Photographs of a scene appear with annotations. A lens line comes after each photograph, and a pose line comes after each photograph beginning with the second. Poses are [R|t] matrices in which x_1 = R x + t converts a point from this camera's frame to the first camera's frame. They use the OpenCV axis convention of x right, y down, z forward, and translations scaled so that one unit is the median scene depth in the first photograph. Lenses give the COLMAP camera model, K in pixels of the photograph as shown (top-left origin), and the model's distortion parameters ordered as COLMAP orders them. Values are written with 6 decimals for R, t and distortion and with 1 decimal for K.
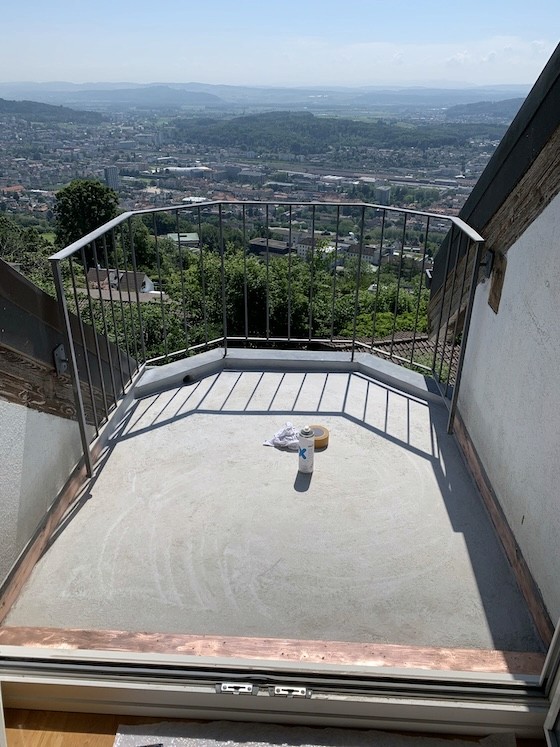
lens RADIAL K [[567.3, 0, 281.4], [0, 567.3, 383.1], [0, 0, 1]] dist [0.003184, -0.006410]
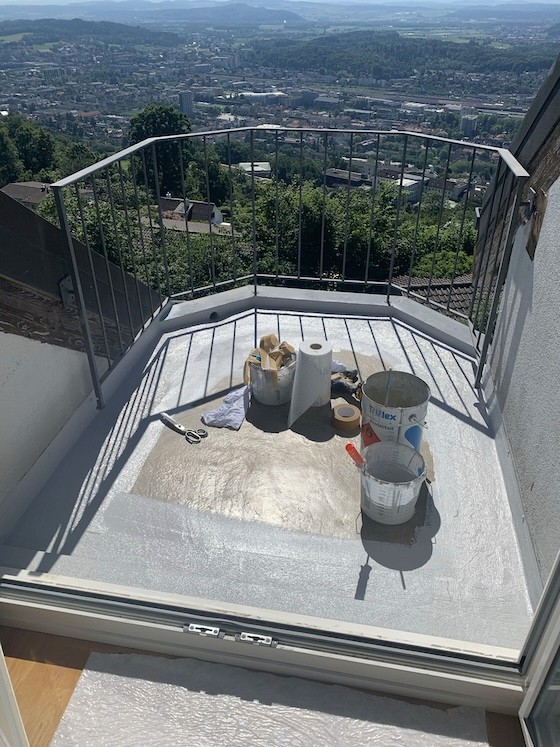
lens RADIAL K [[569.6, 0, 280.0], [0, 569.6, 373.5], [0, 0, 1]] dist [0.001704, 0.001506]
pose [[0.991961, 0.059625, -0.111613, 0.061362], [-0.048863, 0.994105, 0.096790, -0.007525], [0.116726, -0.090558, 0.989027, 0.026263]]
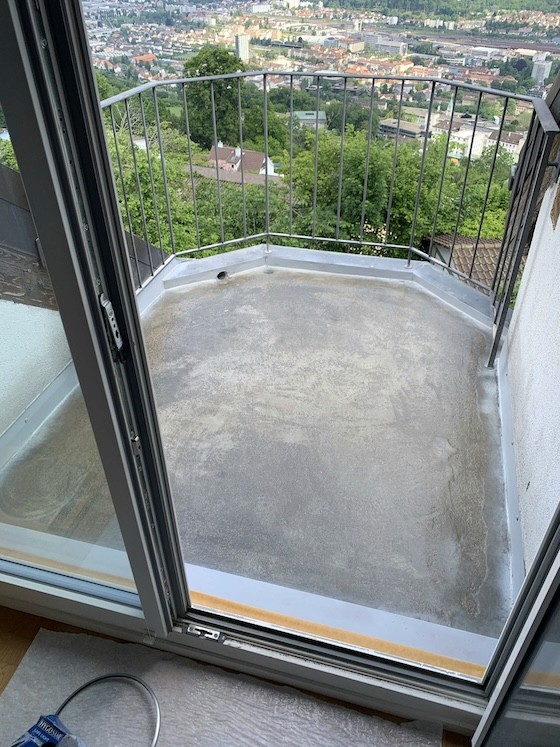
lens RADIAL K [[569.3, 0, 280.0], [0, 569.3, 373.5], [0, 0, 1]] dist [-0.001875, -0.002812]
pose [[0.976502, 0.115049, -0.182230, 0.113742], [-0.082003, 0.980335, 0.179498, -0.024054], [0.199298, -0.160336, 0.966733, 0.080383]]
